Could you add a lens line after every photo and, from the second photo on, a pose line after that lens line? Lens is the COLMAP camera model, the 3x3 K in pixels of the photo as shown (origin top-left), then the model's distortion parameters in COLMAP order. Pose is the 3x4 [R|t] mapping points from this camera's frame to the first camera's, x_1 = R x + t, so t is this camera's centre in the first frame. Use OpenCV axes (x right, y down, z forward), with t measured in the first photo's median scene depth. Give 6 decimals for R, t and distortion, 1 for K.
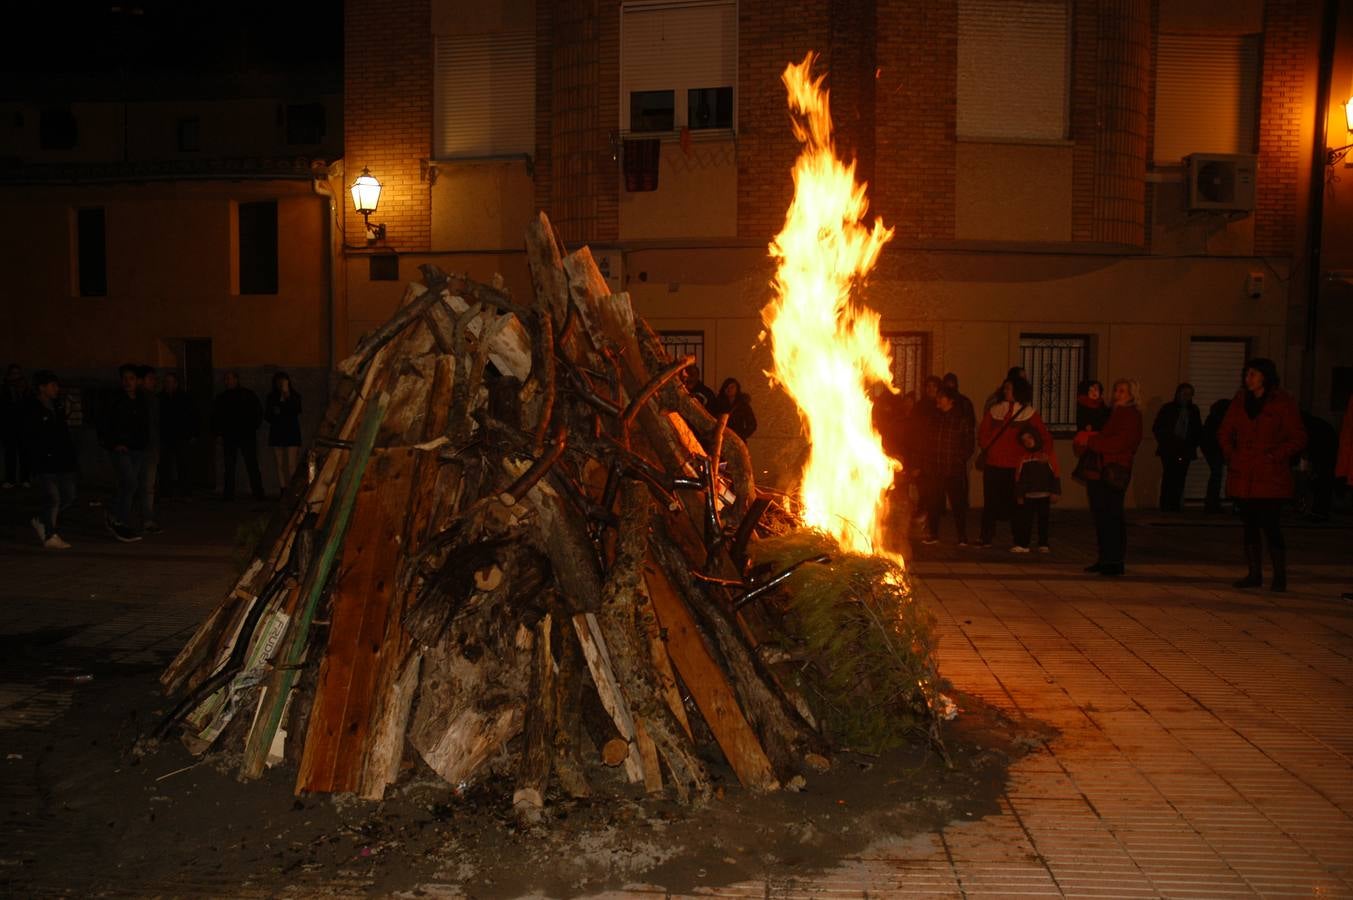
lens RADIAL K [[1111.6, 0, 674.7], [0, 1111.6, 472.9], [0, 0, 1]] dist [-0.167397, 0.209668]
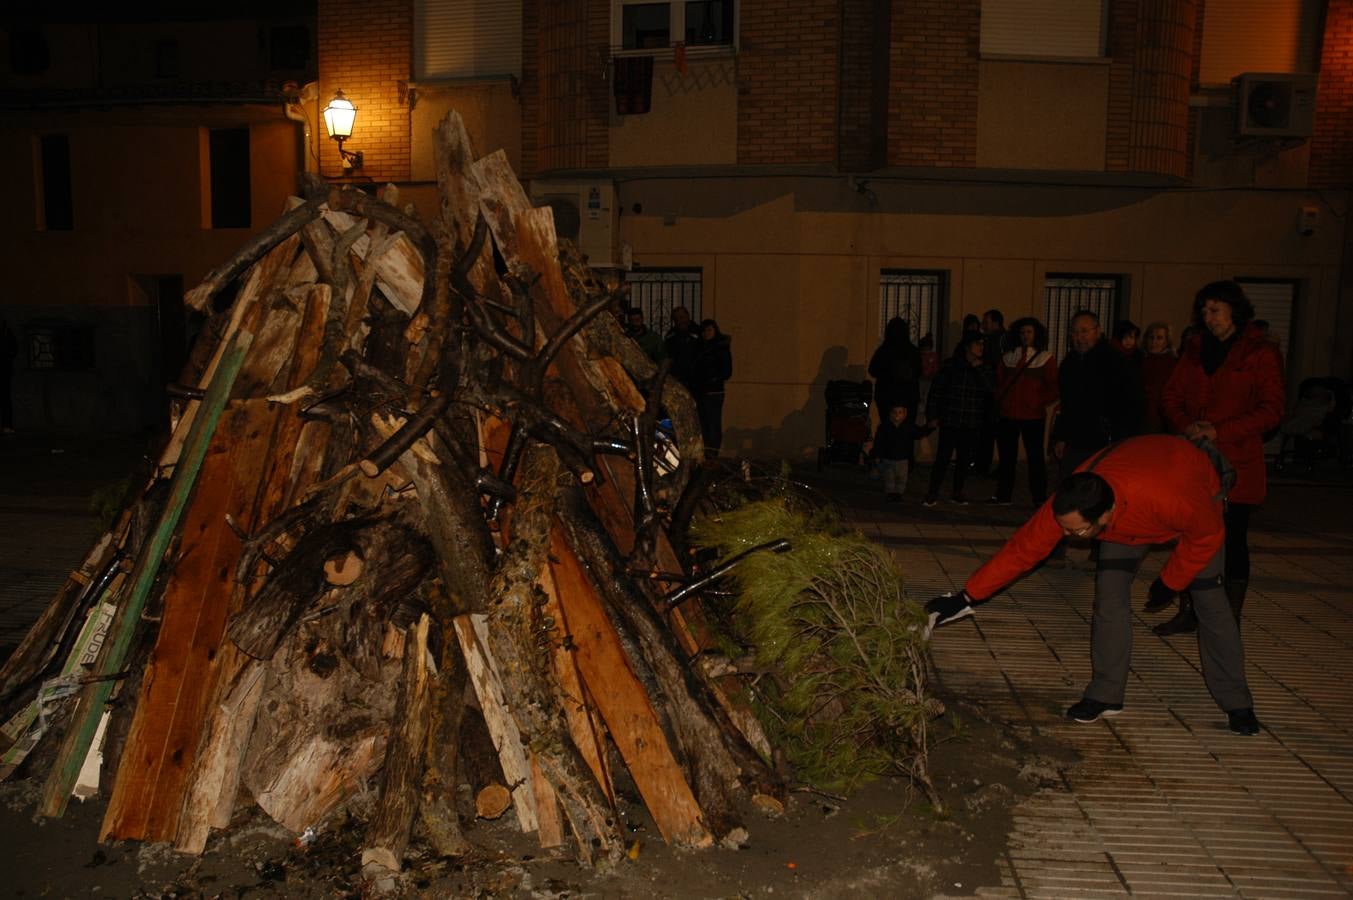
lens RADIAL K [[1111.6, 0, 674.7], [0, 1111.6, 472.9], [0, 0, 1]] dist [-0.167397, 0.209668]
pose [[0.999760, 0.008021, -0.020386, 0.074255], [-0.006963, 0.998650, 0.051466, -0.013027], [0.020771, -0.051311, 0.998467, 0.218277]]
